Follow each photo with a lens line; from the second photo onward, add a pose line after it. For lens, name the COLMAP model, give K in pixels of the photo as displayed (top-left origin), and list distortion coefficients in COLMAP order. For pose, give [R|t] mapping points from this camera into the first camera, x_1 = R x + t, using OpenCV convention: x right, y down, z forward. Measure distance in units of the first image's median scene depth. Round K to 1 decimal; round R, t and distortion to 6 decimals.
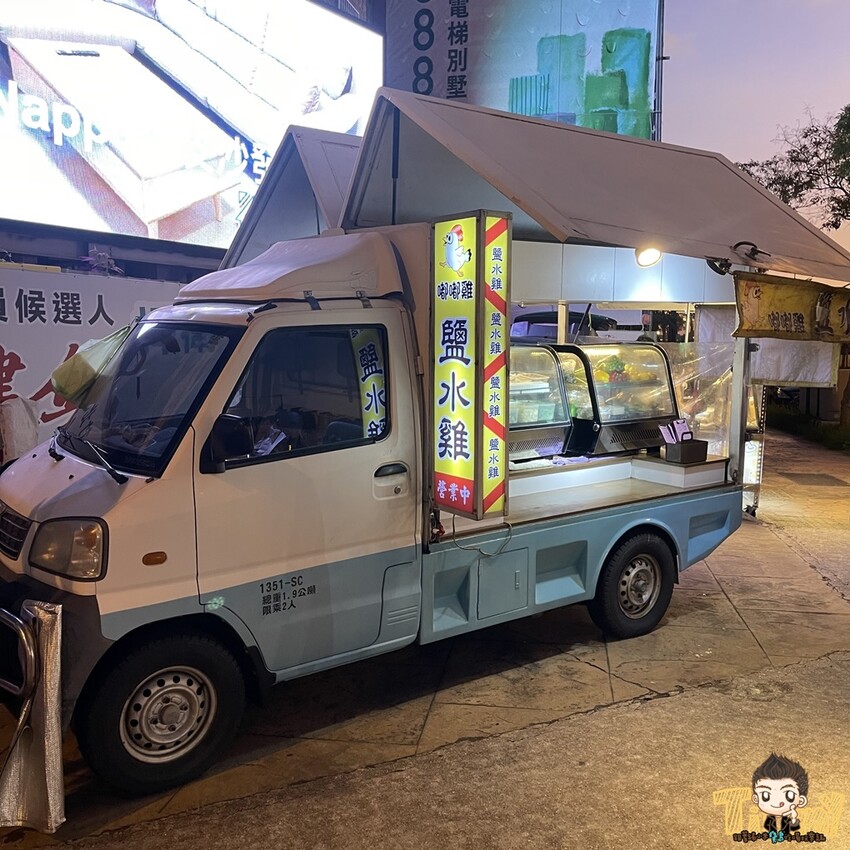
lens RADIAL K [[864.8, 0, 428.3], [0, 864.8, 420.4], [0, 0, 1]] dist [0.018190, 0.000000]
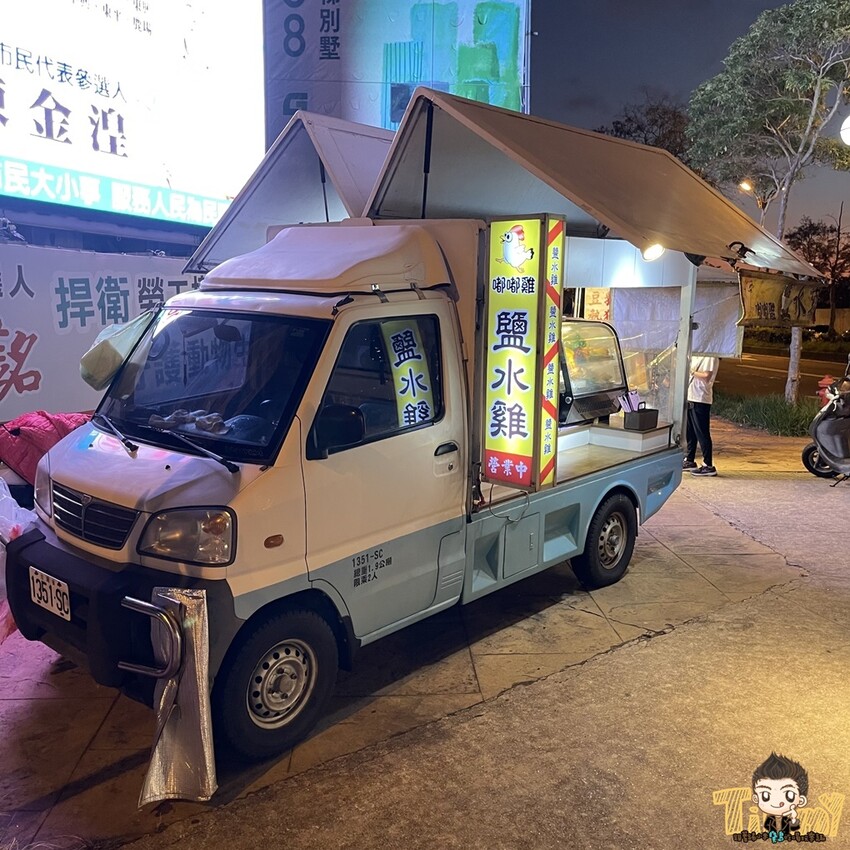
lens RADIAL K [[864.8, 0, 420.1], [0, 864.8, 430.8], [0, 0, 1]] dist [0.018190, 0.000000]
pose [[0.978860, -0.028013, 0.202603, -0.283520], [0.015519, 0.997893, 0.062996, -0.033004], [-0.203941, -0.058520, 0.977233, -0.056093]]
